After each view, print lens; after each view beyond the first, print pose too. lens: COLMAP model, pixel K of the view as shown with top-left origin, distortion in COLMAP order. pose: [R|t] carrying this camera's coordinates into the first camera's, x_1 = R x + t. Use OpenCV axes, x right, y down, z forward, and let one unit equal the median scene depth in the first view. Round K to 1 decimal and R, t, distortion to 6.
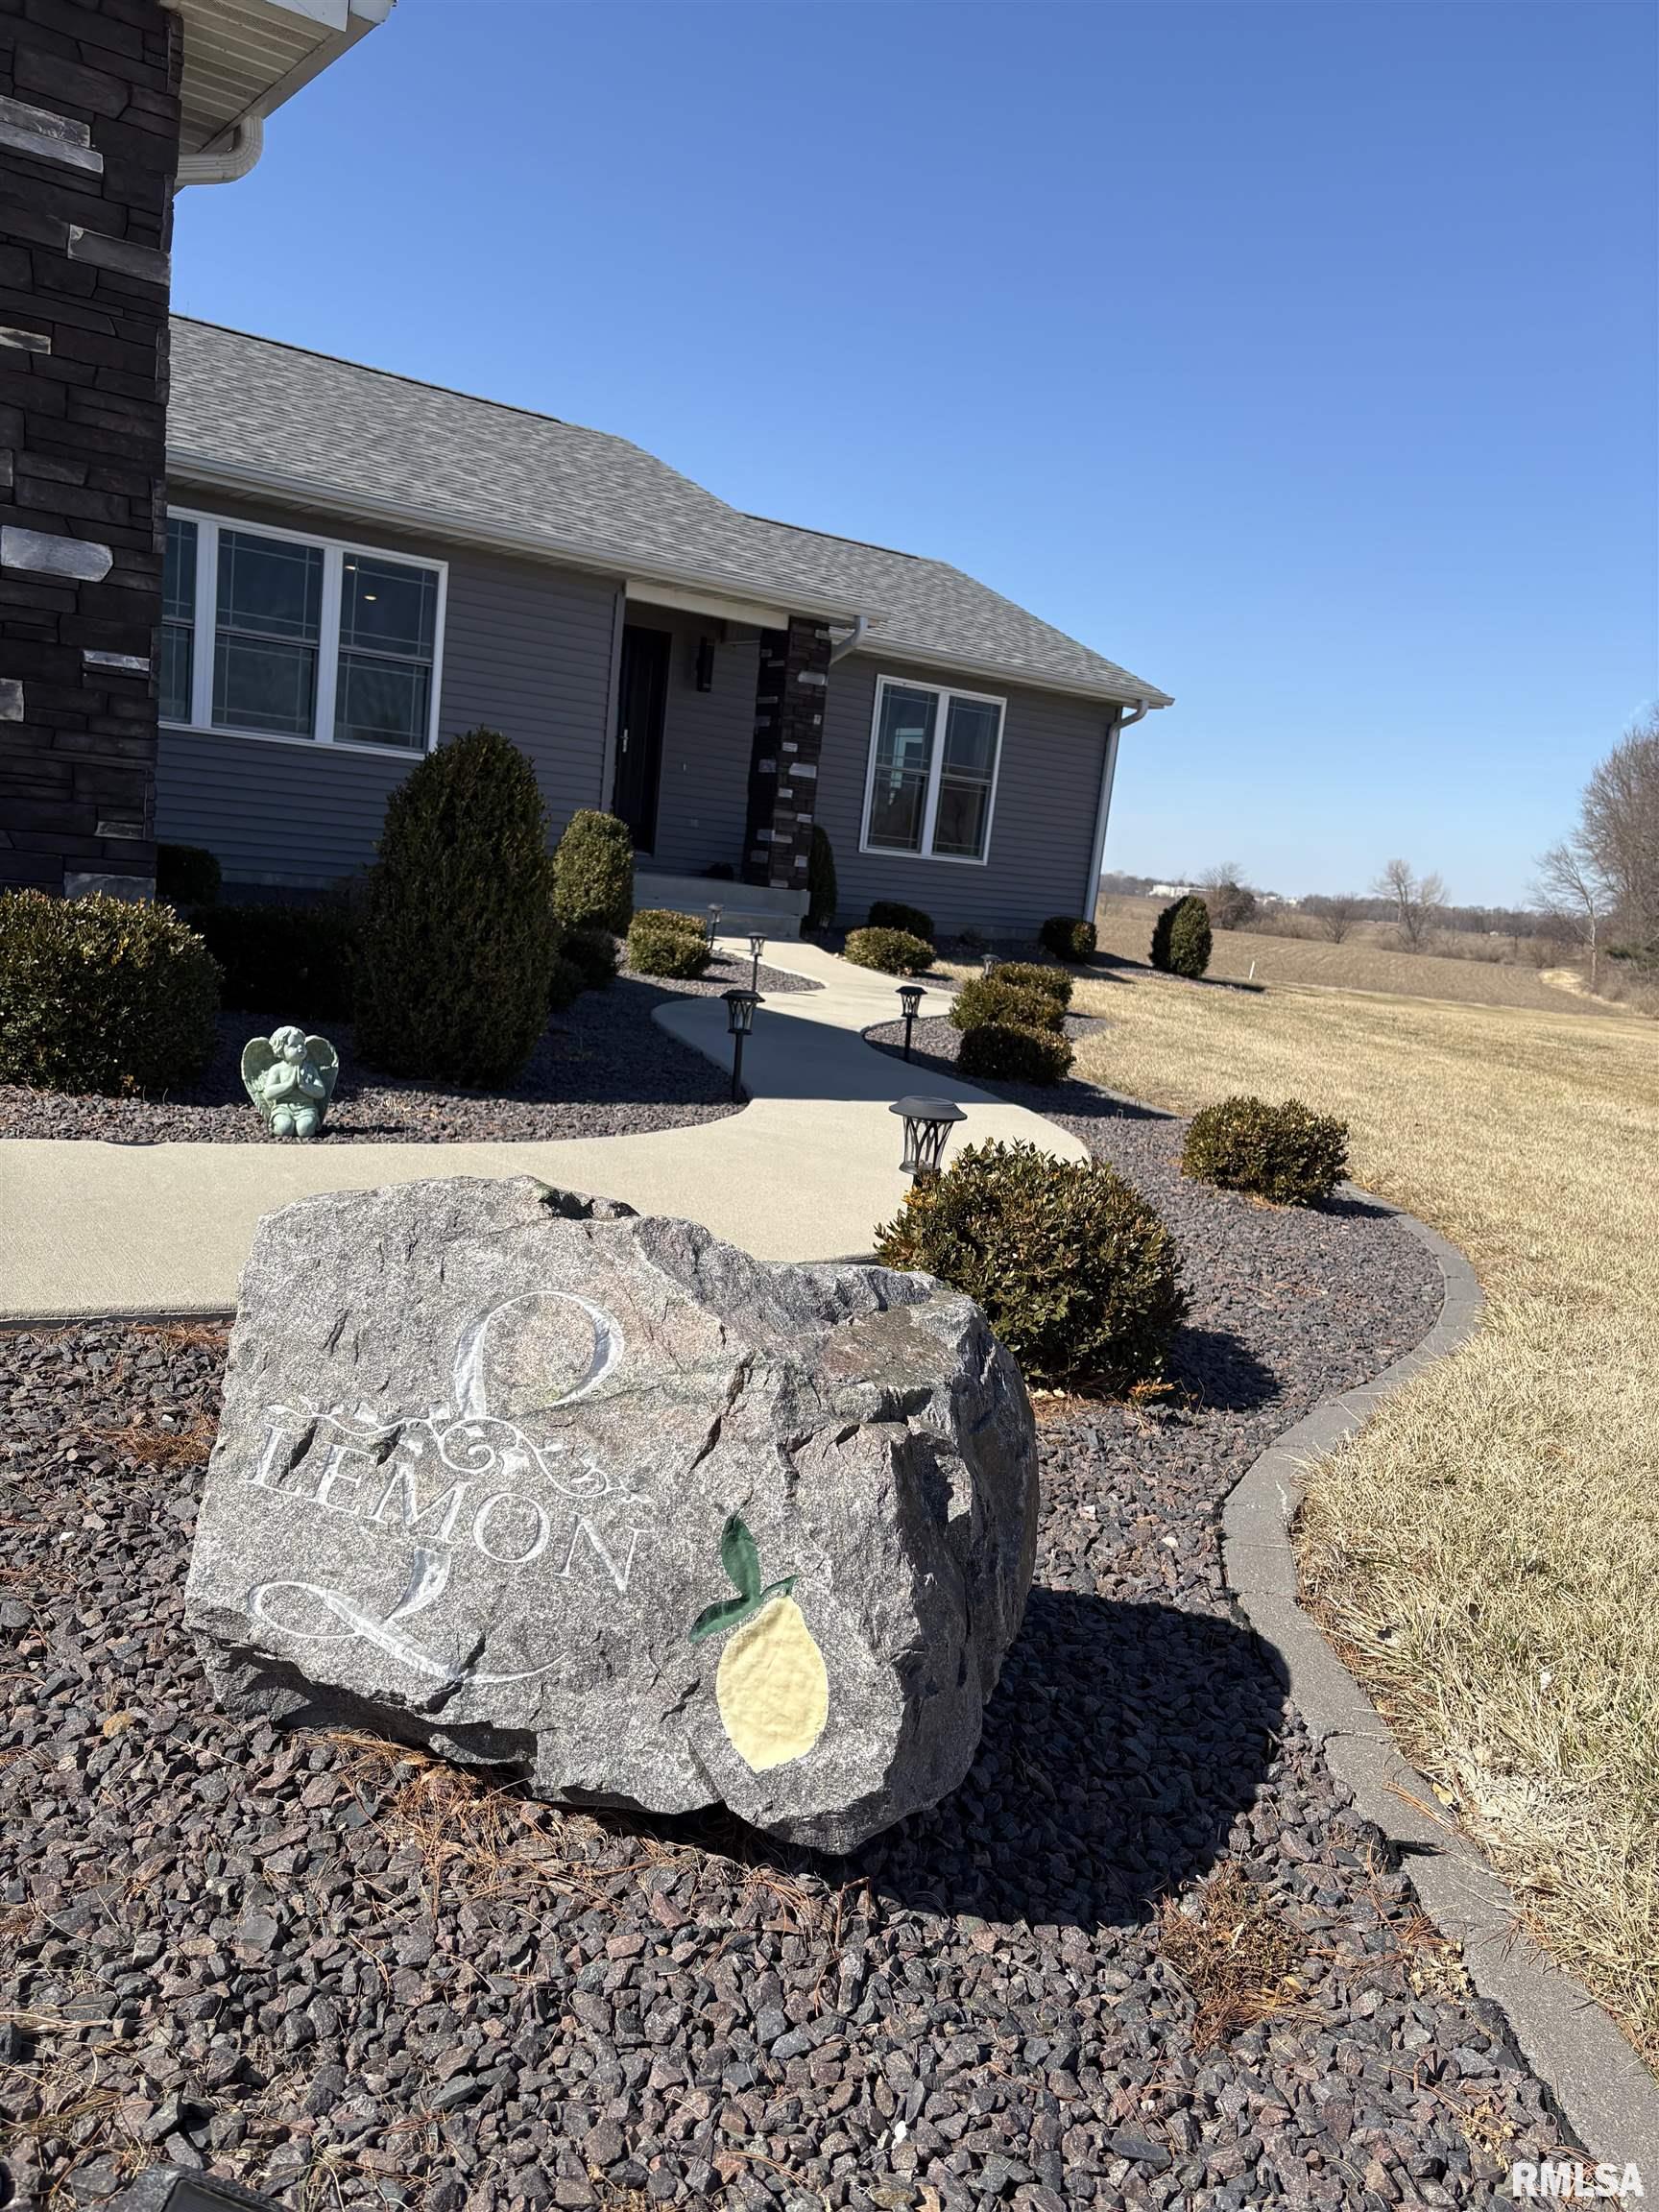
lens RADIAL K [[1688.6, 0, 813.1], [0, 1688.6, 1126.4], [0, 0, 1]] dist [0.061640, -0.064193]
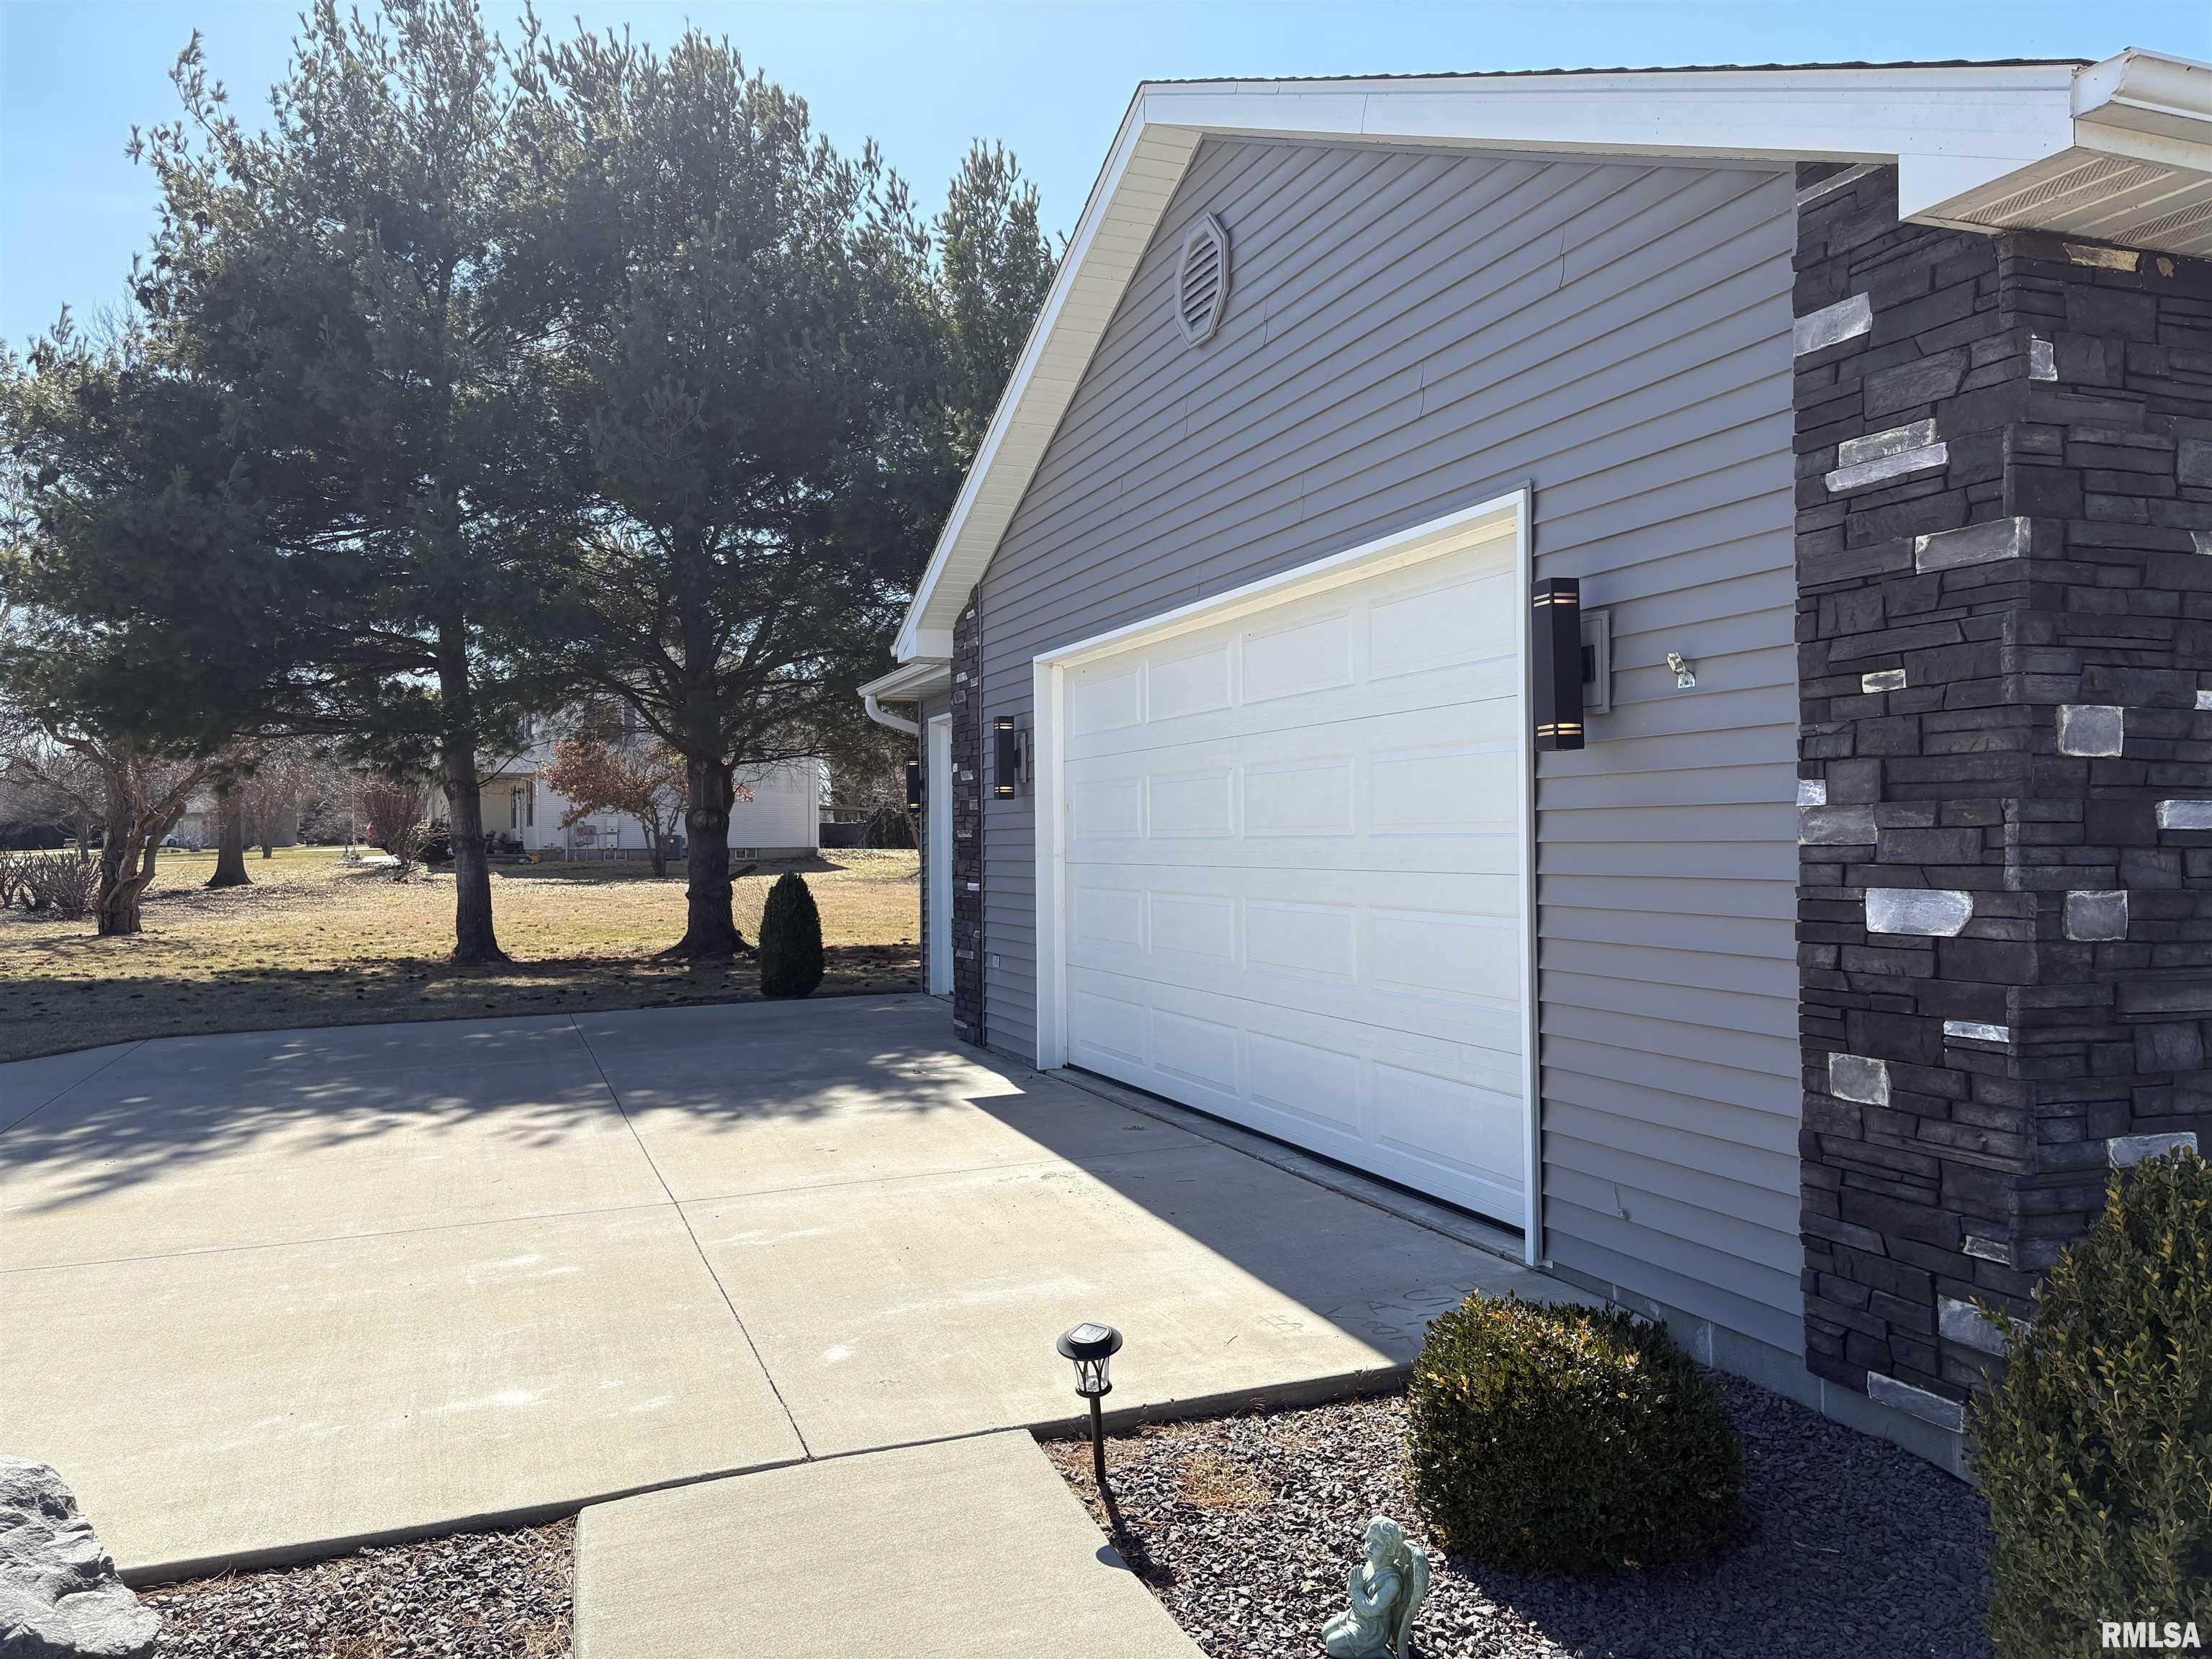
lens RADIAL K [[1688.6, 0, 1140.5], [0, 1688.6, 828.4], [0, 0, 1]] dist [0.061640, -0.064193]
pose [[-0.257747, -0.100694, -0.960951, 0.140690], [-0.160500, 0.985199, -0.060185, -0.081161], [0.952789, 0.138721, -0.270093, 0.264712]]
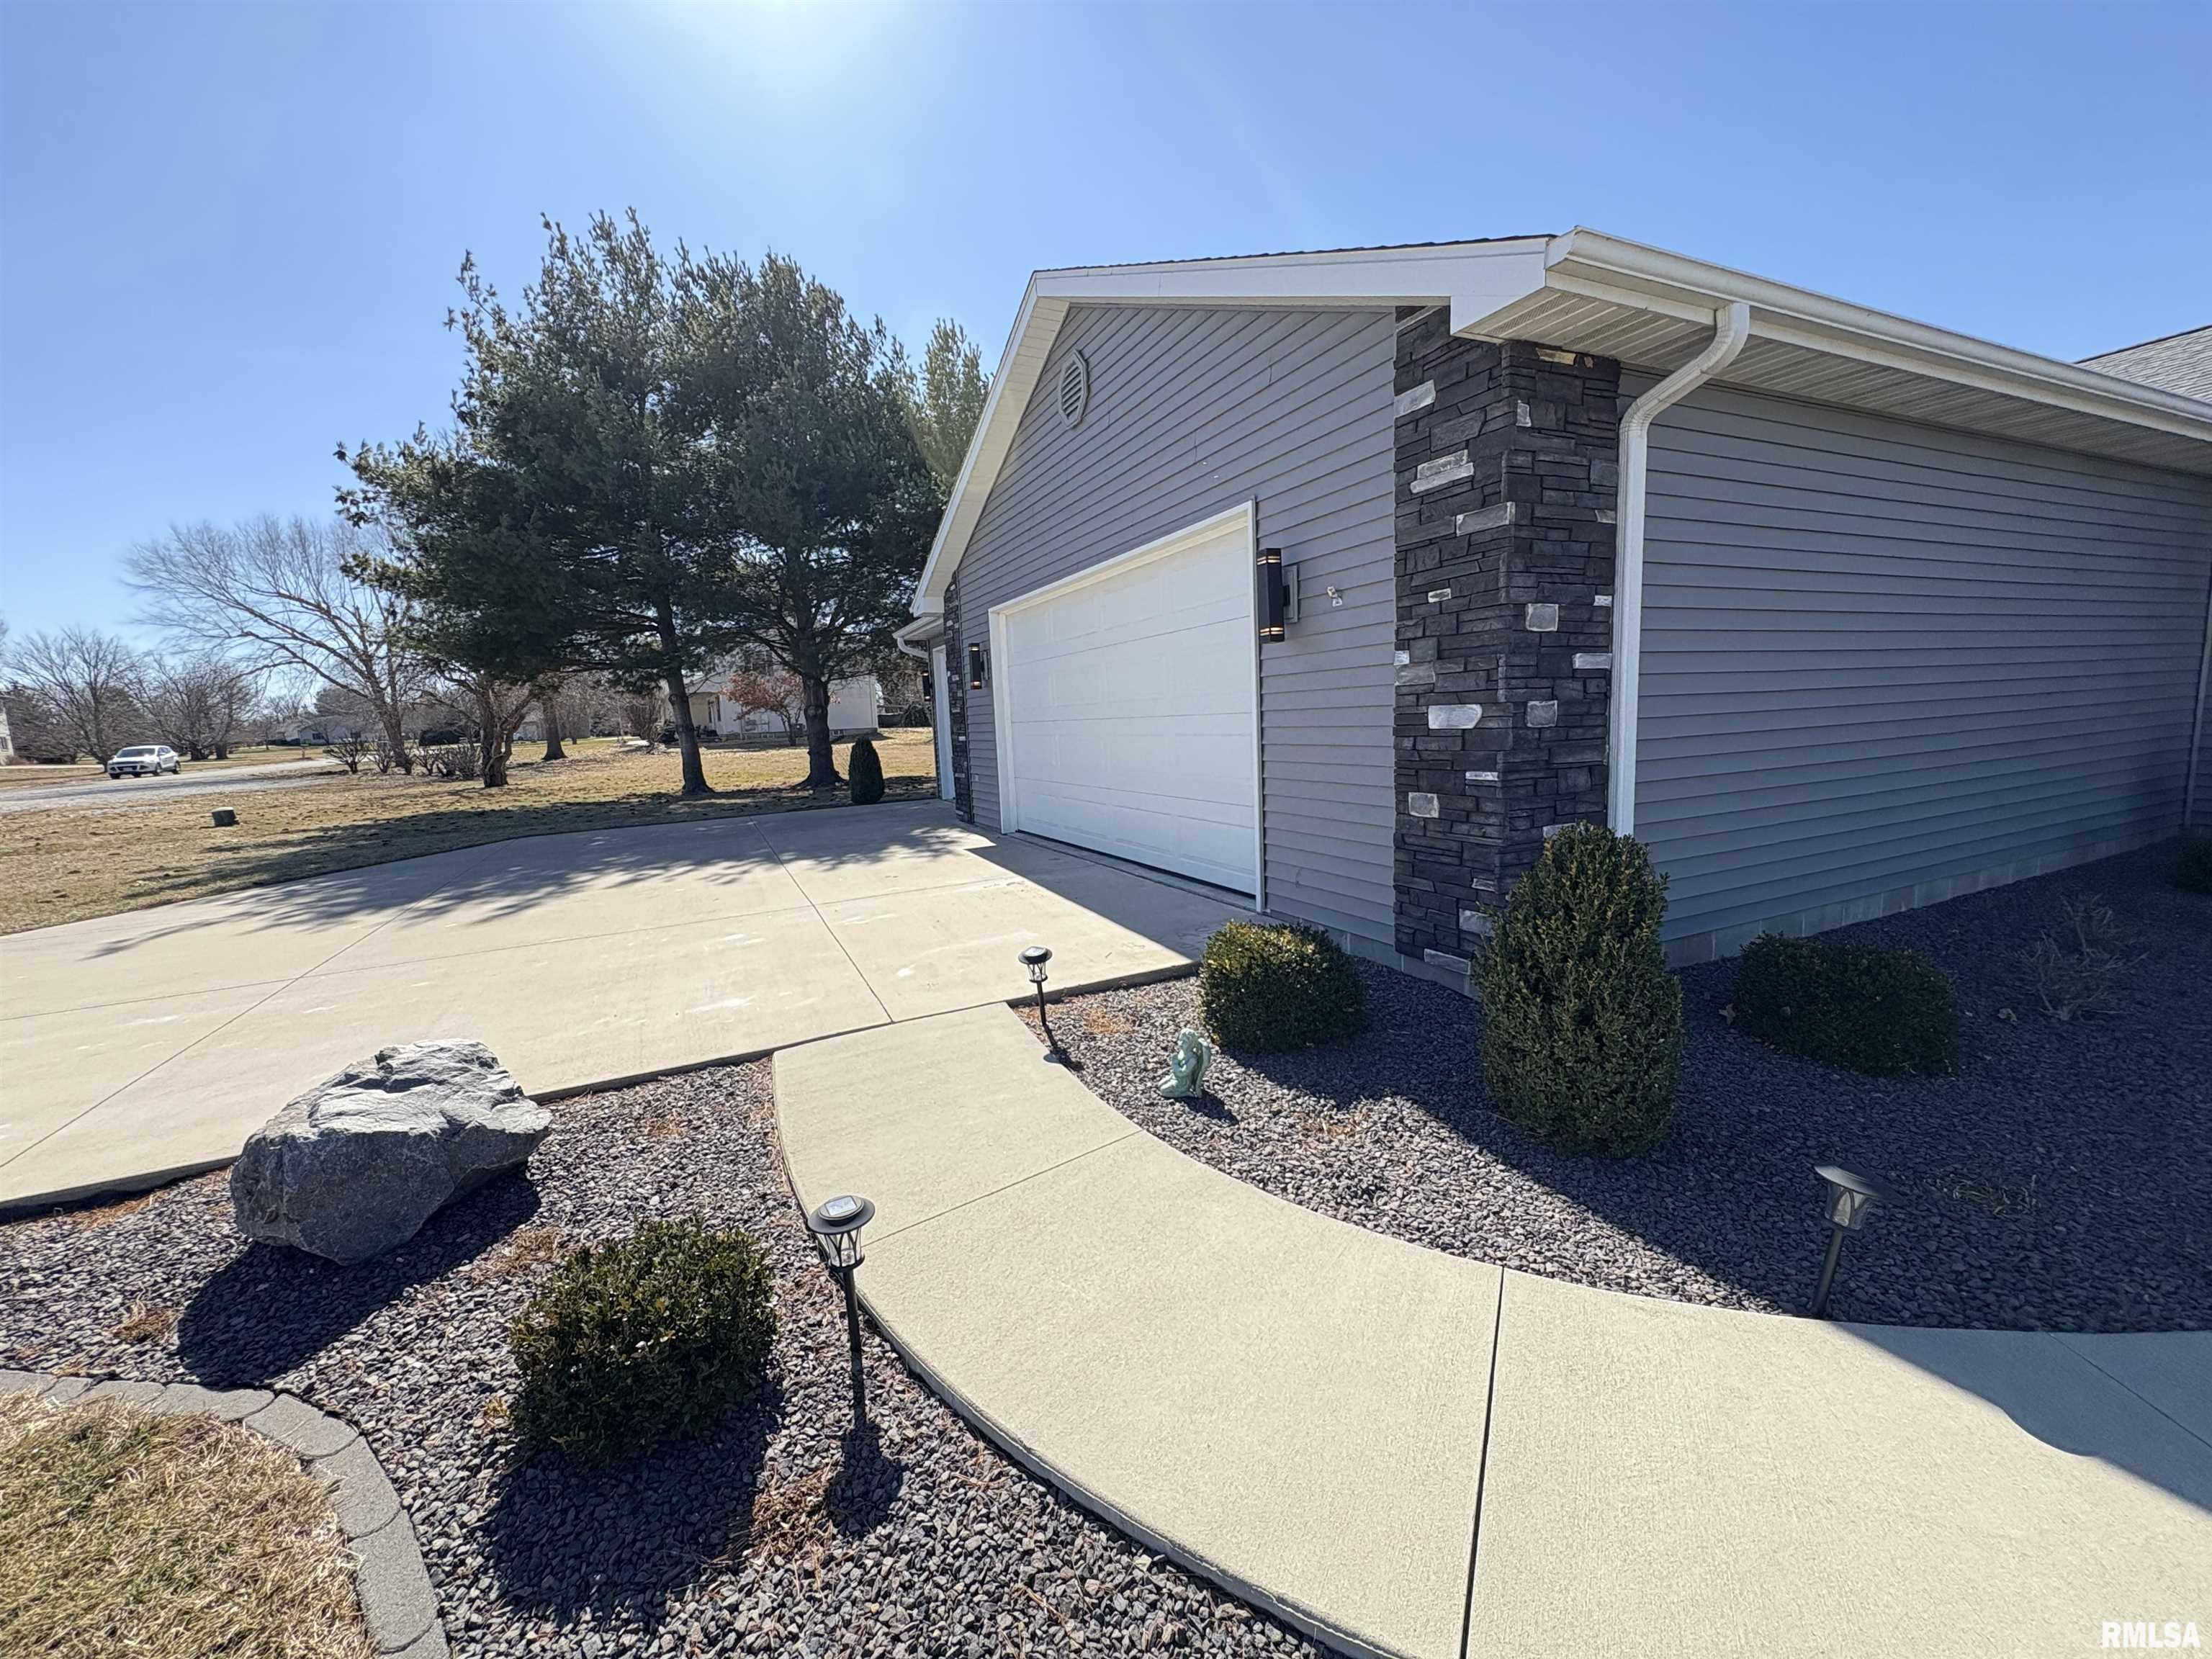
lens RADIAL K [[886.2, 0, 1120.0], [0, 886.2, 833.9], [0, 0, 1]] dist [0.000321, -0.000276]
pose [[-0.186459, 0.039124, -0.981683, 0.135783], [-0.123999, 0.990279, 0.063019, -0.073404], [0.974606, 0.133478, -0.179795, 0.264591]]
